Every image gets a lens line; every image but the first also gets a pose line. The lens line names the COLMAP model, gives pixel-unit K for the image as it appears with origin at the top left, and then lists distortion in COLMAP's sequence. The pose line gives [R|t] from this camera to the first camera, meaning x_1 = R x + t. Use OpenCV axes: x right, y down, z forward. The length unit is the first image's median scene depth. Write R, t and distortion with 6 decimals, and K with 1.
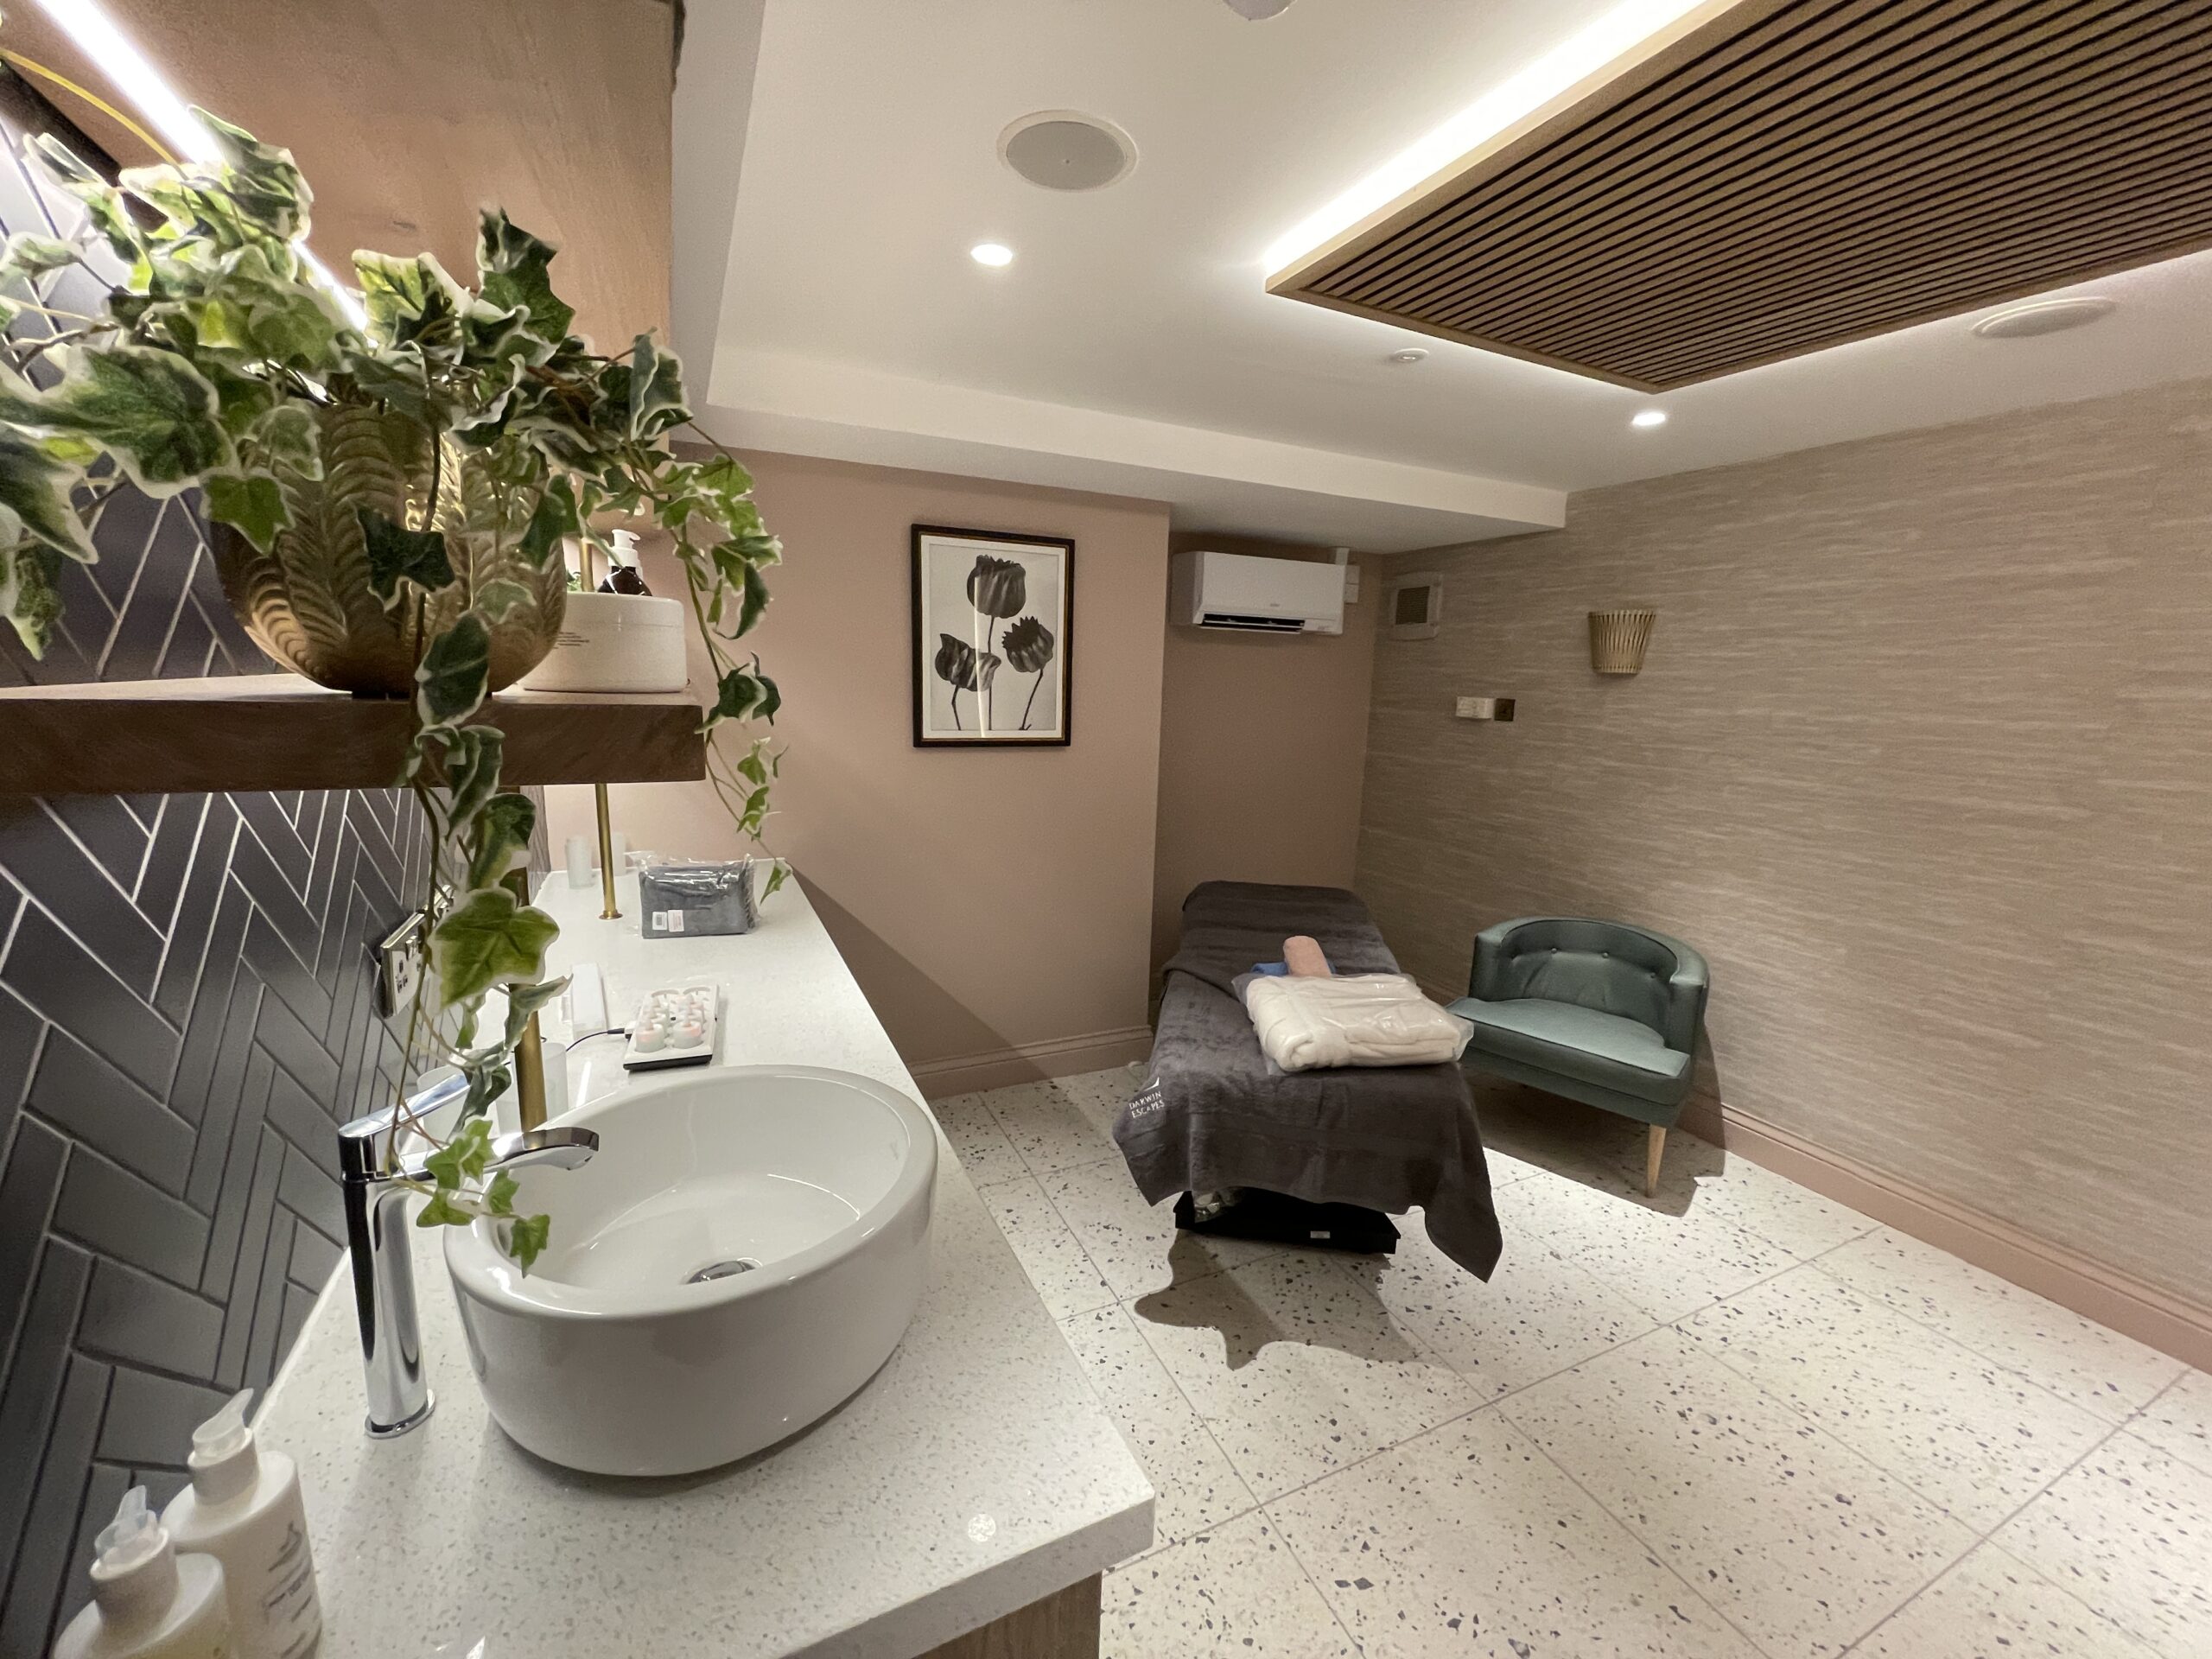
lens RADIAL K [[897.5, 0, 1110.3], [0, 897.5, 826.7], [0, 0, 1]] dist [0.002553, 0.001226]
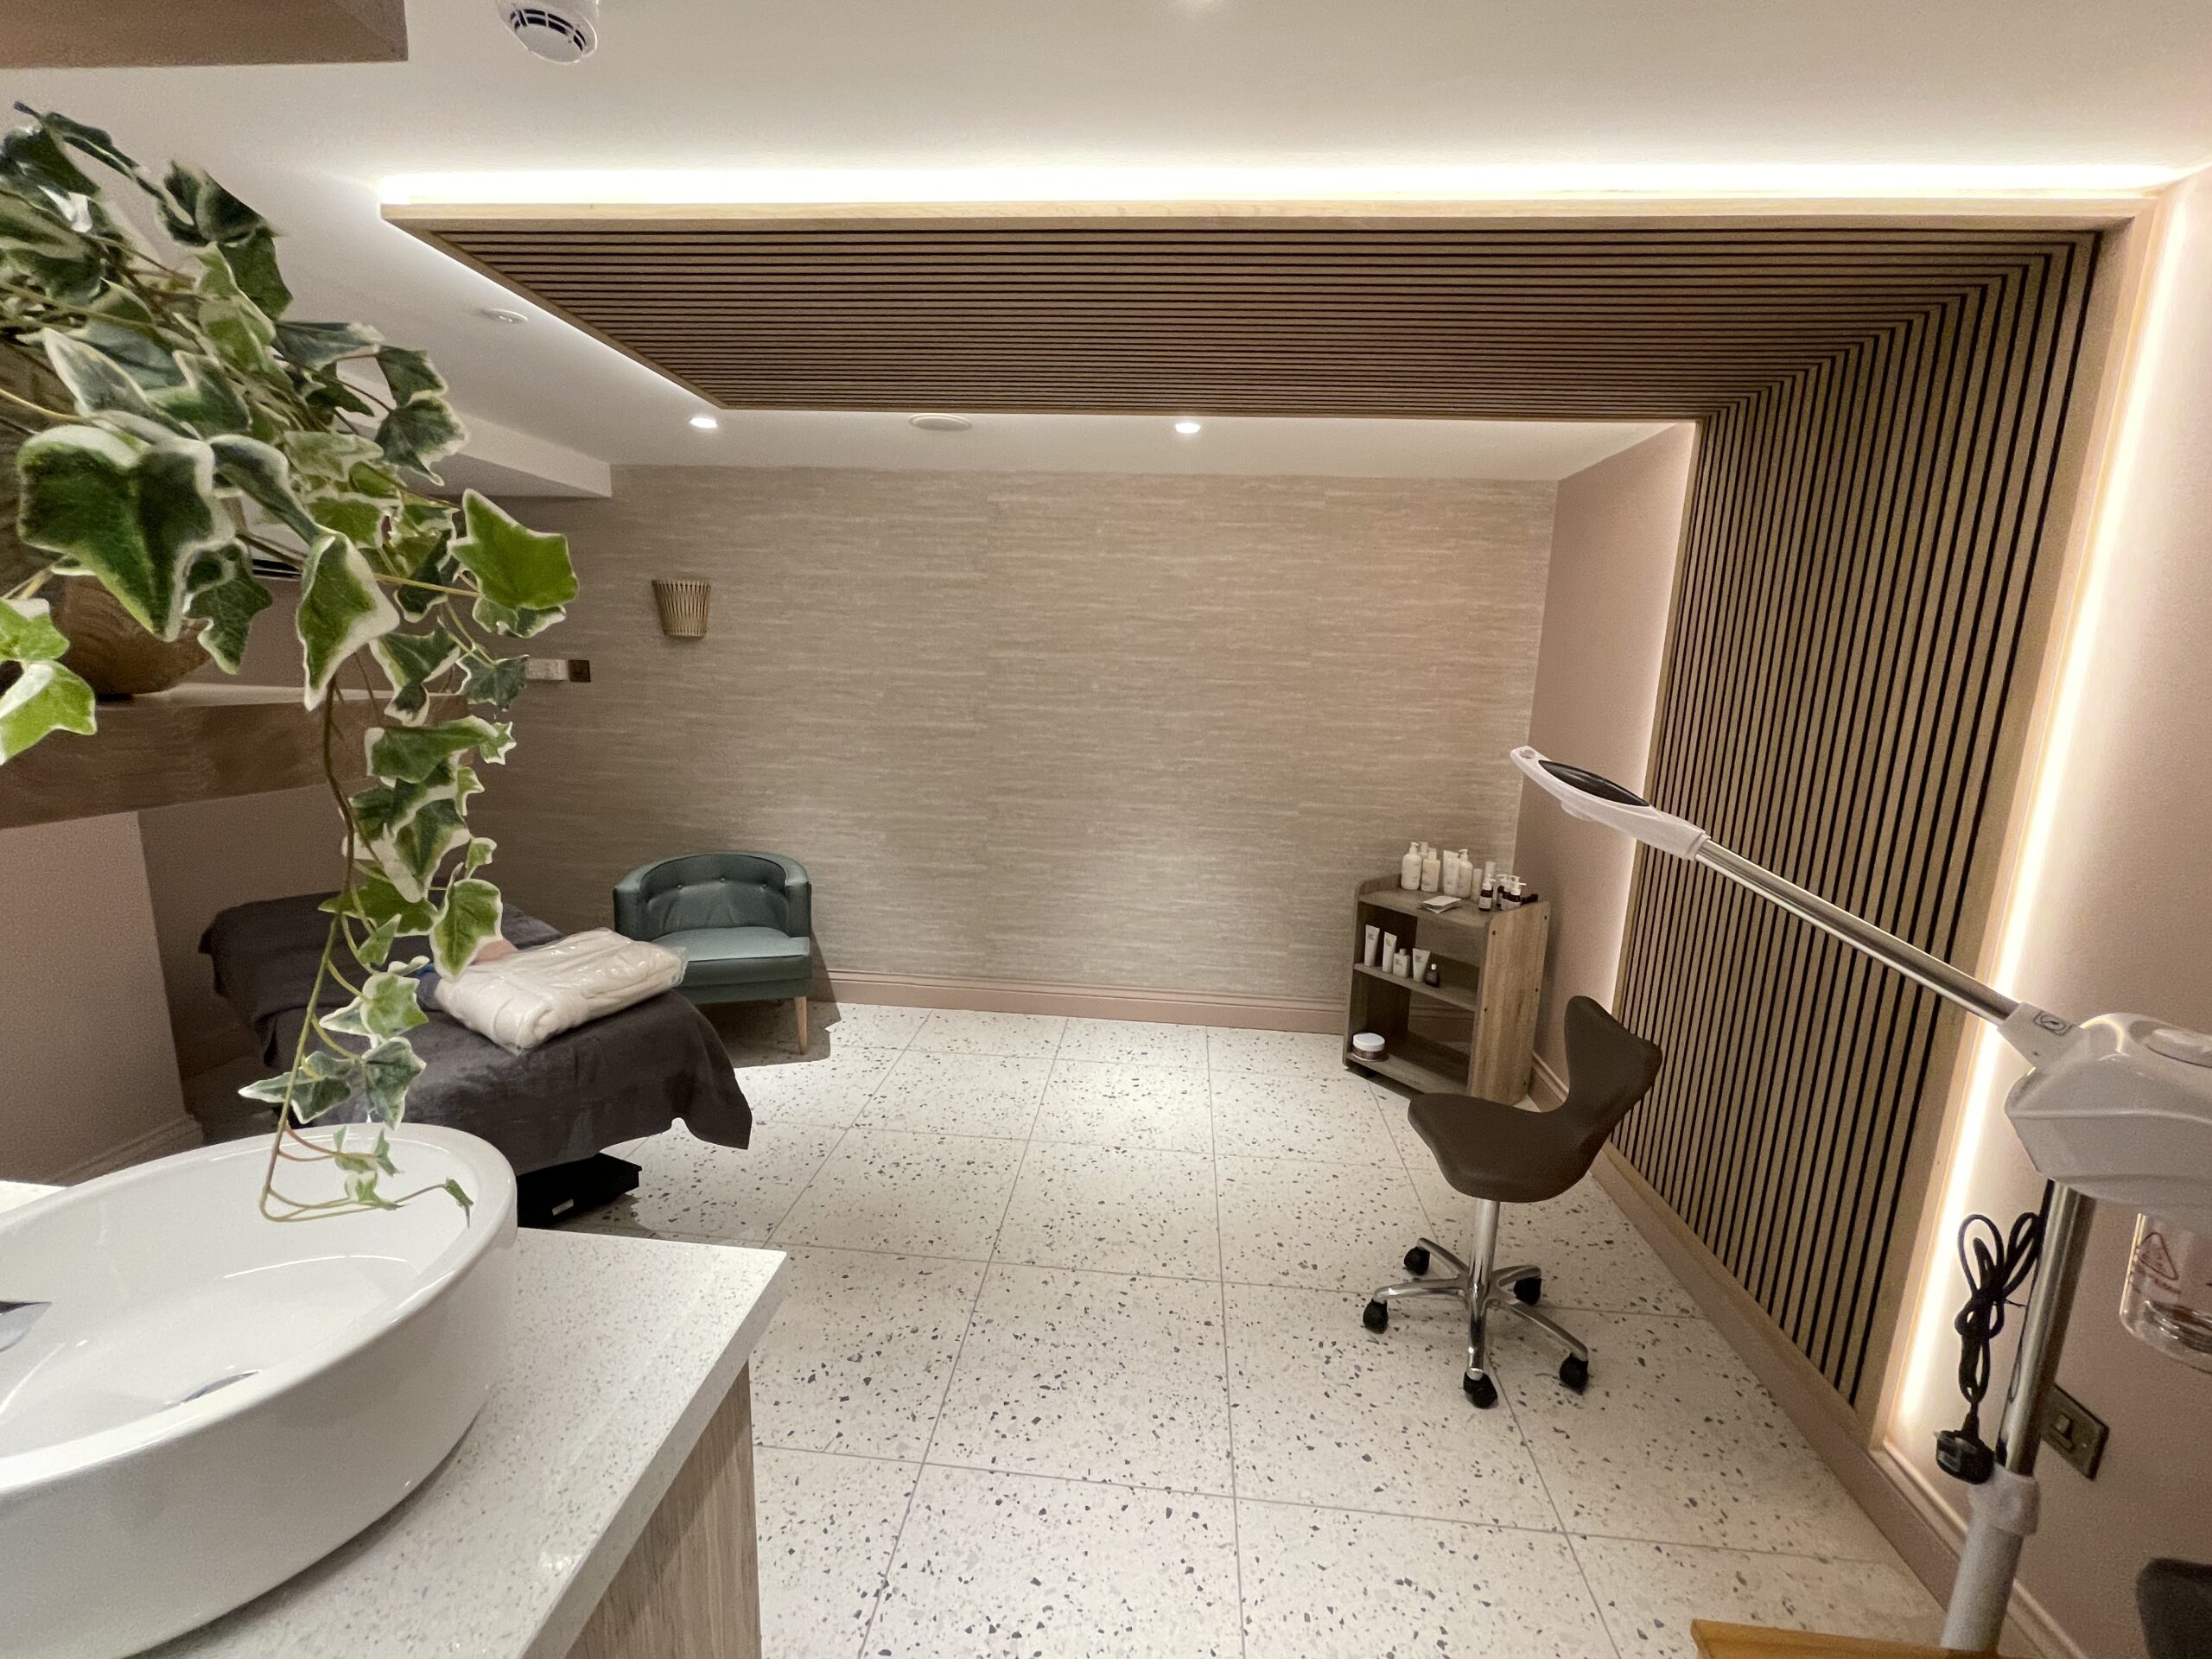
lens RADIAL K [[897.5, 0, 1102.0], [0, 897.5, 825.9], [0, 0, 1]] dist [0.002553, 0.001226]
pose [[0.514471, -0.168936, 0.840702, -0.193972], [0.129484, 0.984465, 0.118586, -0.001165], [-0.847675, 0.047849, 0.528353, -0.043226]]
